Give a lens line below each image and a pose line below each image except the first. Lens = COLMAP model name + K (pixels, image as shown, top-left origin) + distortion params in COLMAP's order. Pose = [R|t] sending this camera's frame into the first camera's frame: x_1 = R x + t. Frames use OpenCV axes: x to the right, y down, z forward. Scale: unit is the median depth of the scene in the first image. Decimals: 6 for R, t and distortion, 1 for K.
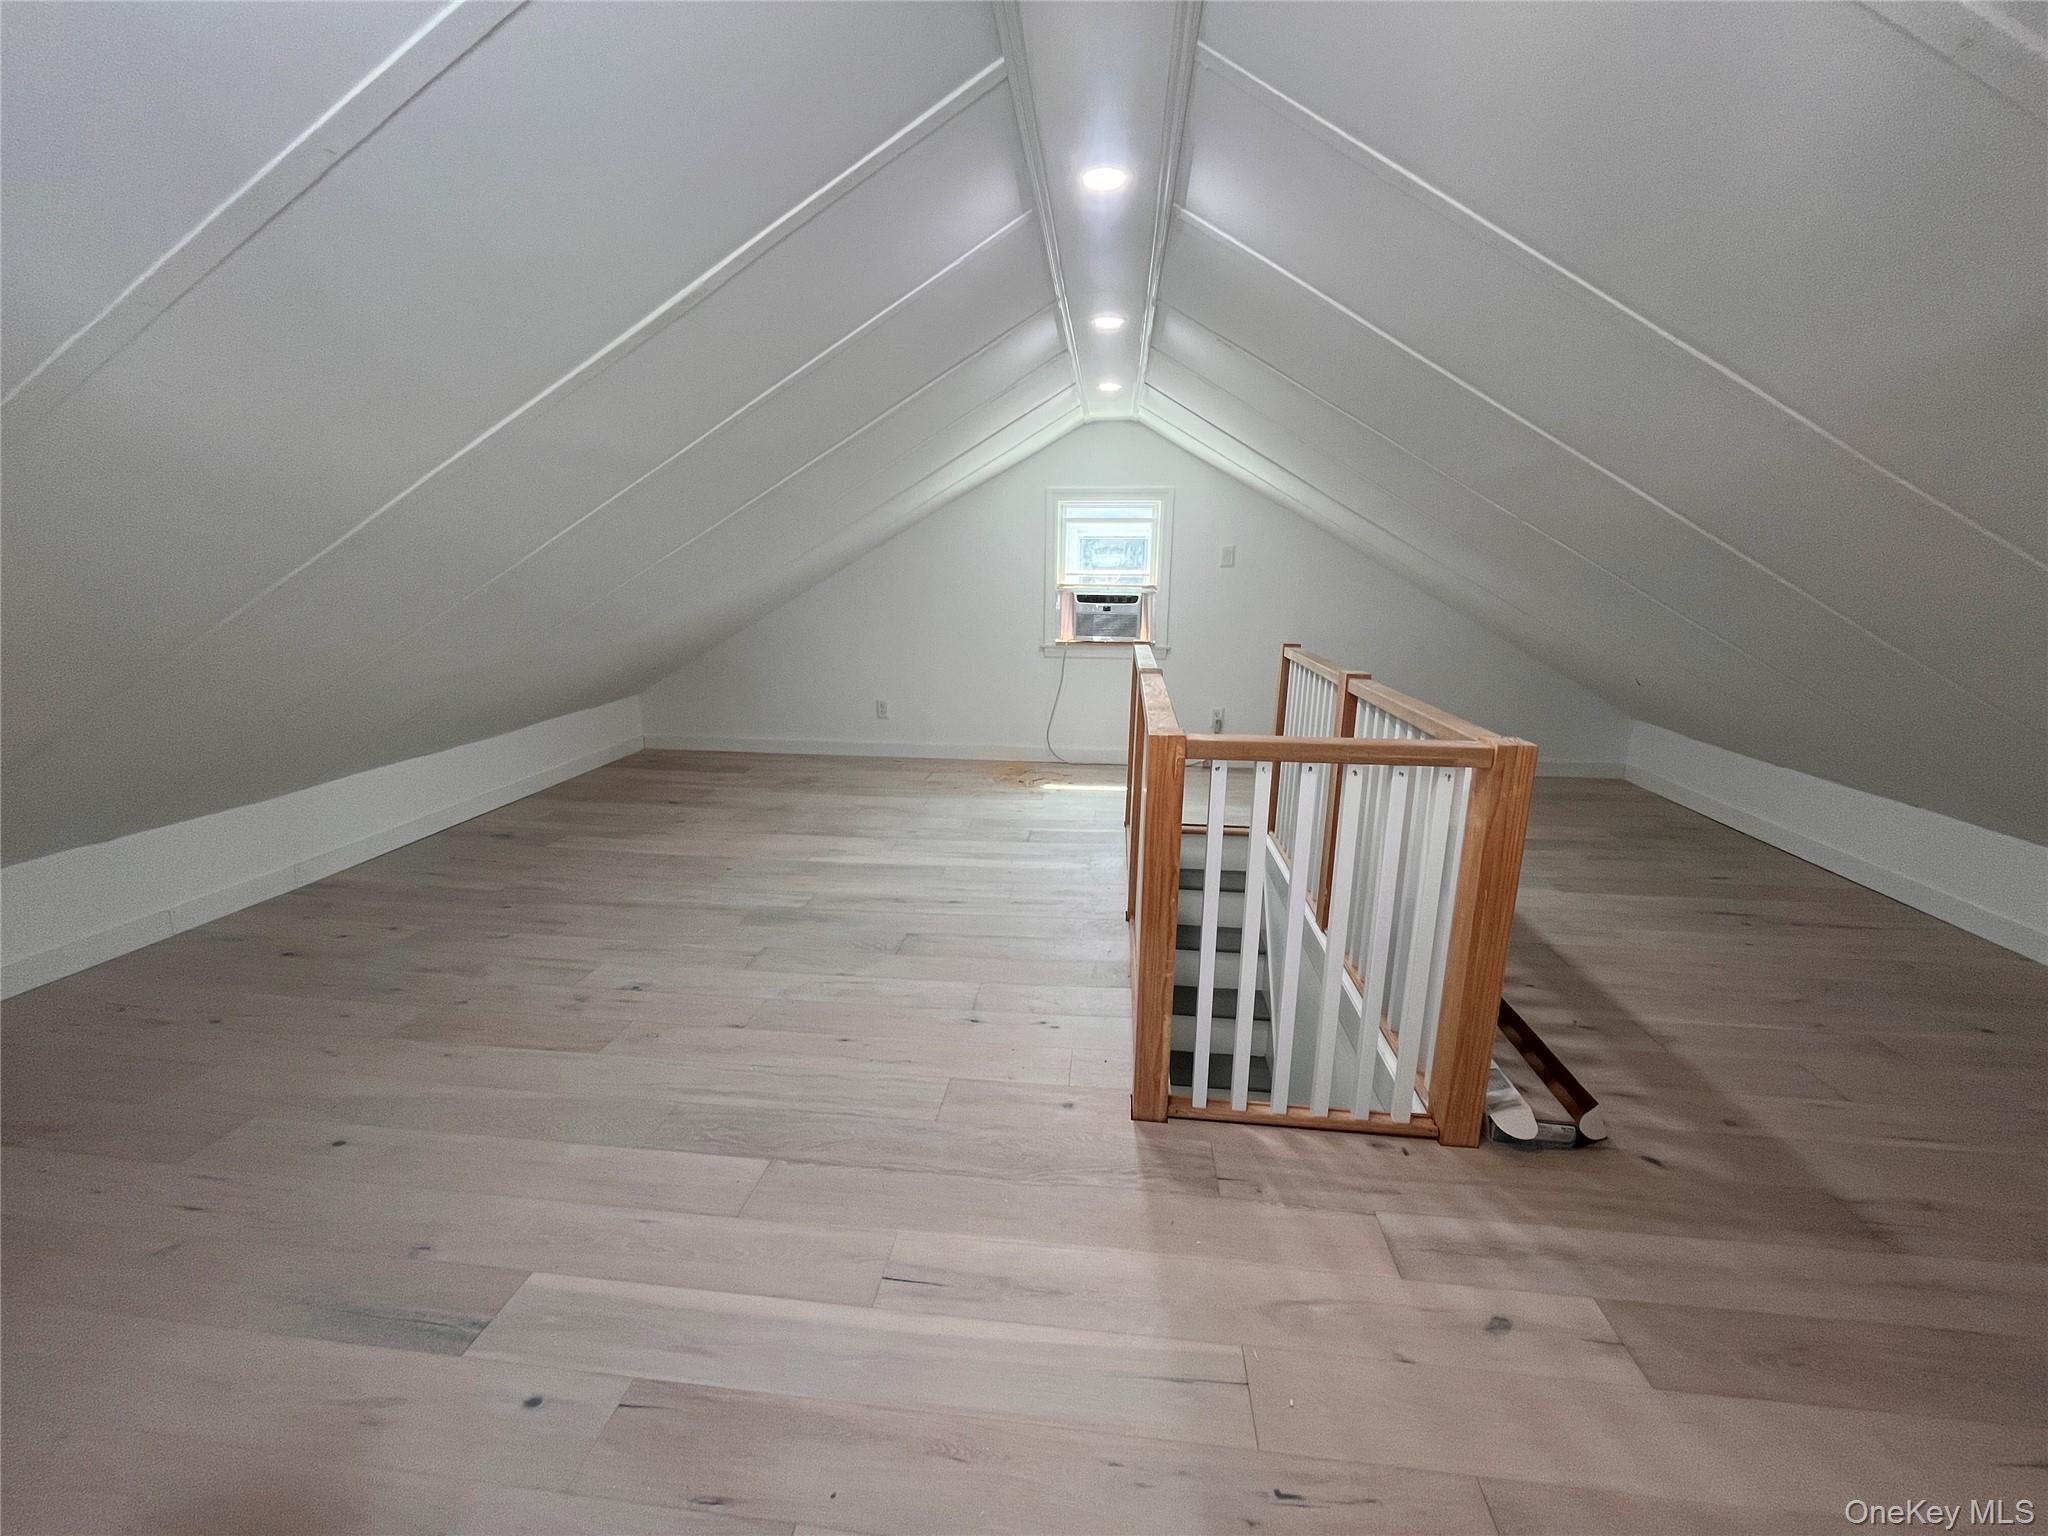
lens RADIAL K [[829.2, 0, 1026.4], [0, 829.2, 764.3], [0, 0, 1]] dist [-0.002381, 0.000249]
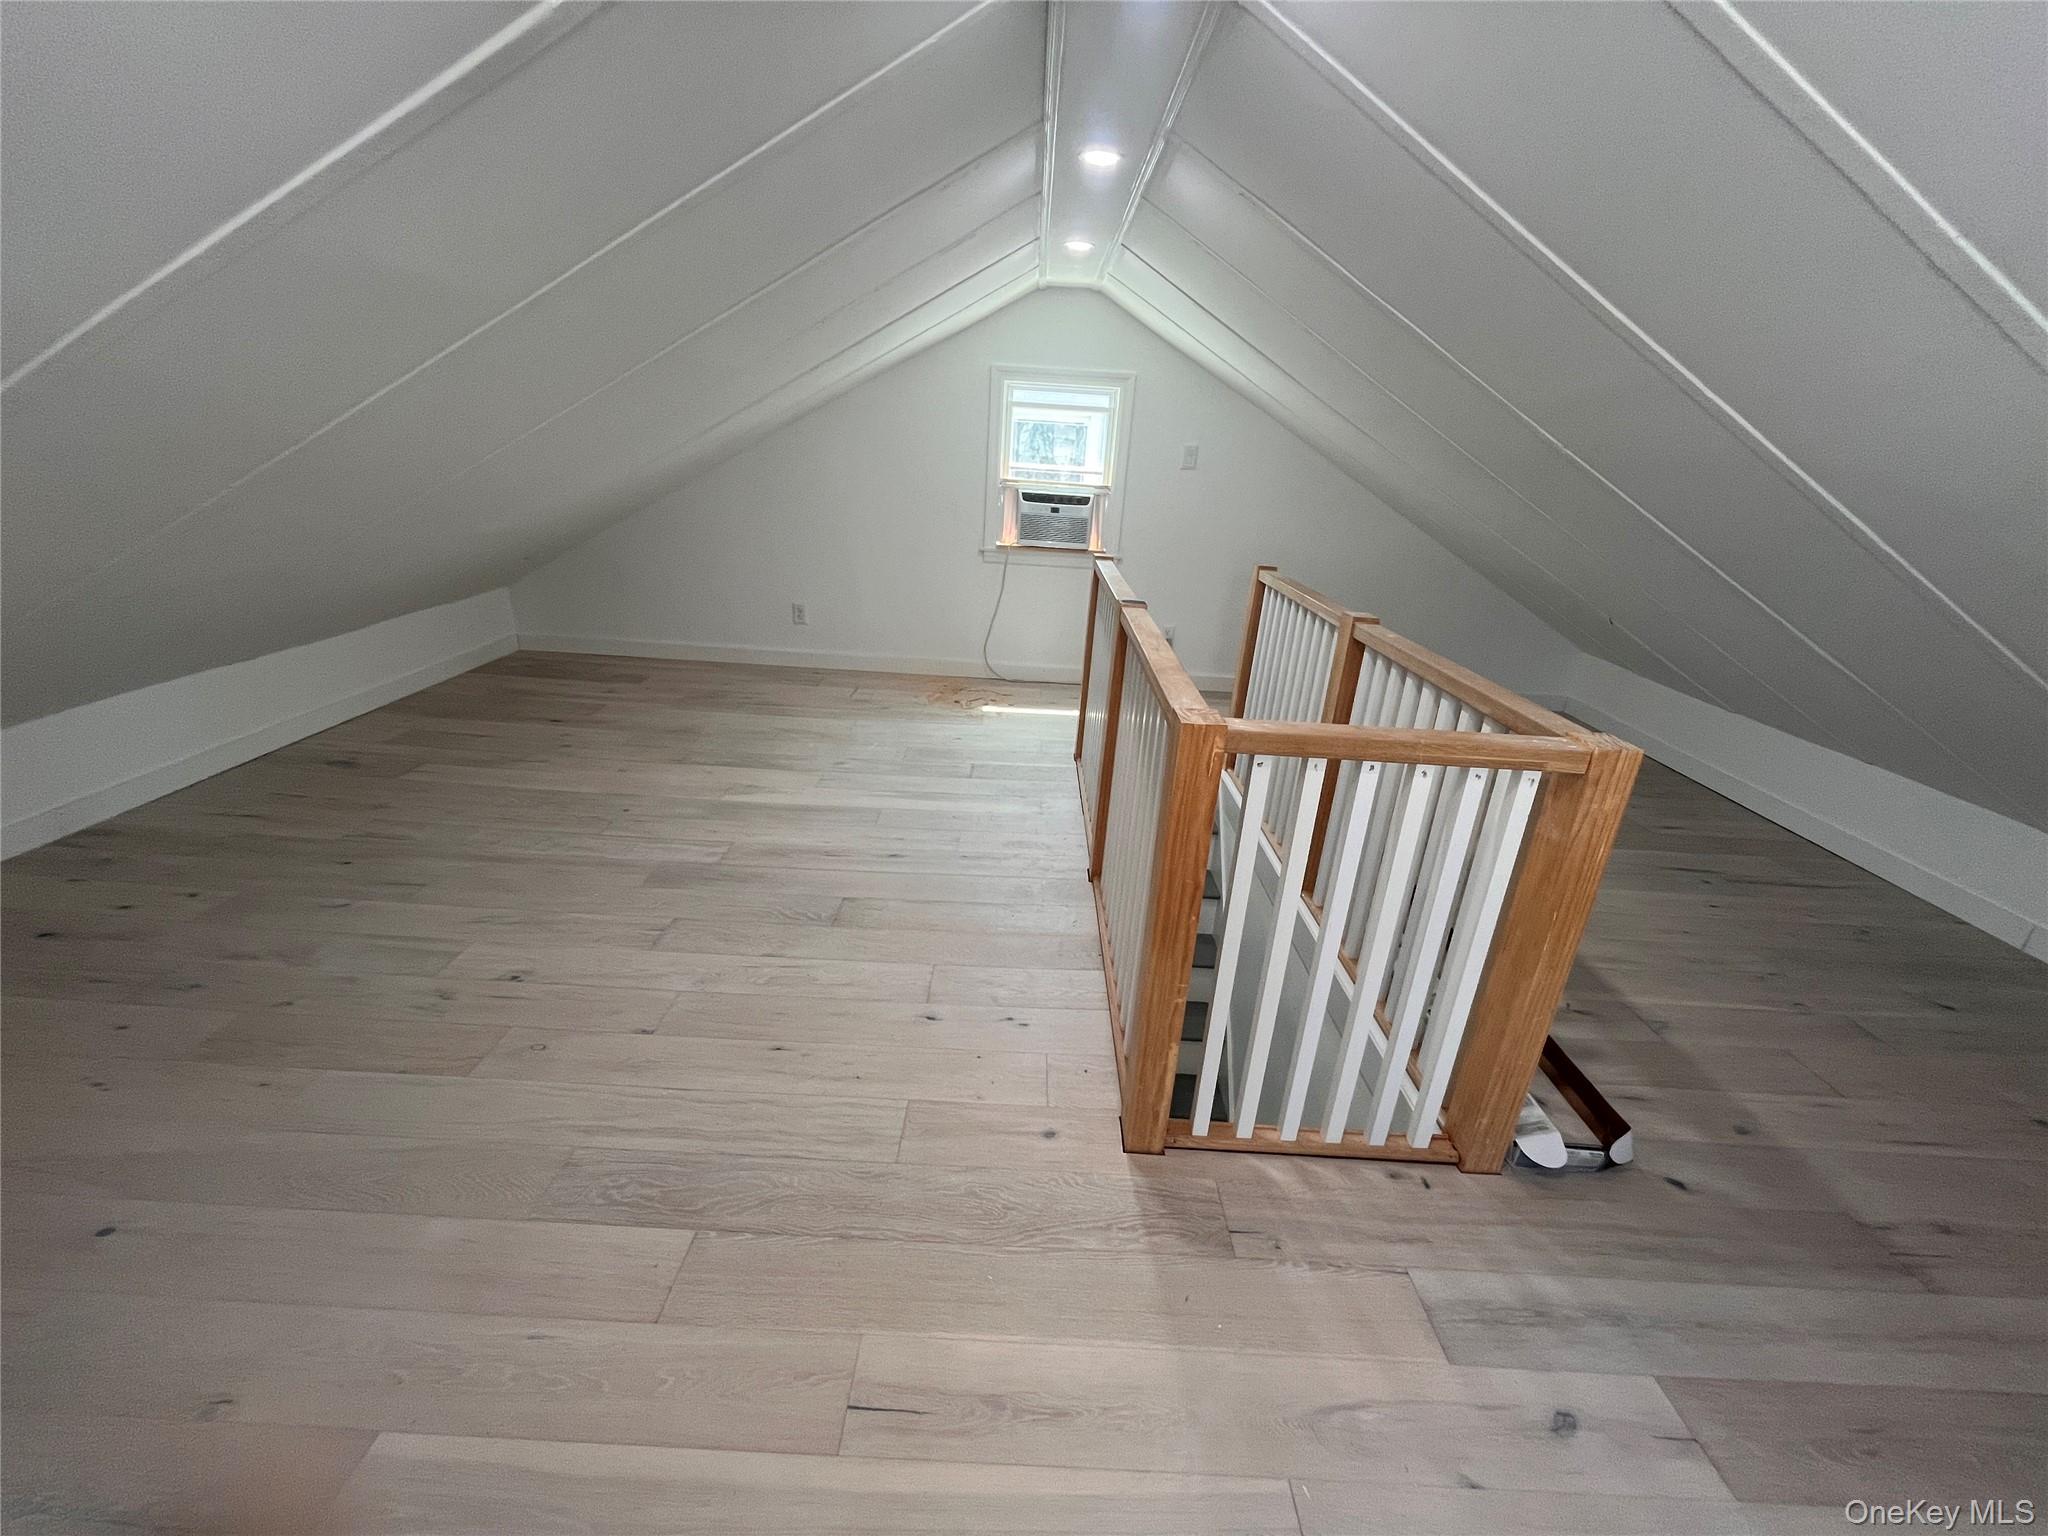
lens RADIAL K [[829.2, 0, 1026.4], [0, 829.2, 764.3], [0, 0, 1]] dist [-0.002381, 0.000249]
pose [[0.993864, 0.013064, 0.109831, -0.066218], [-0.027732, 0.990714, 0.133106, -0.076240], [-0.107072, -0.135335, 0.984997, 0.183955]]
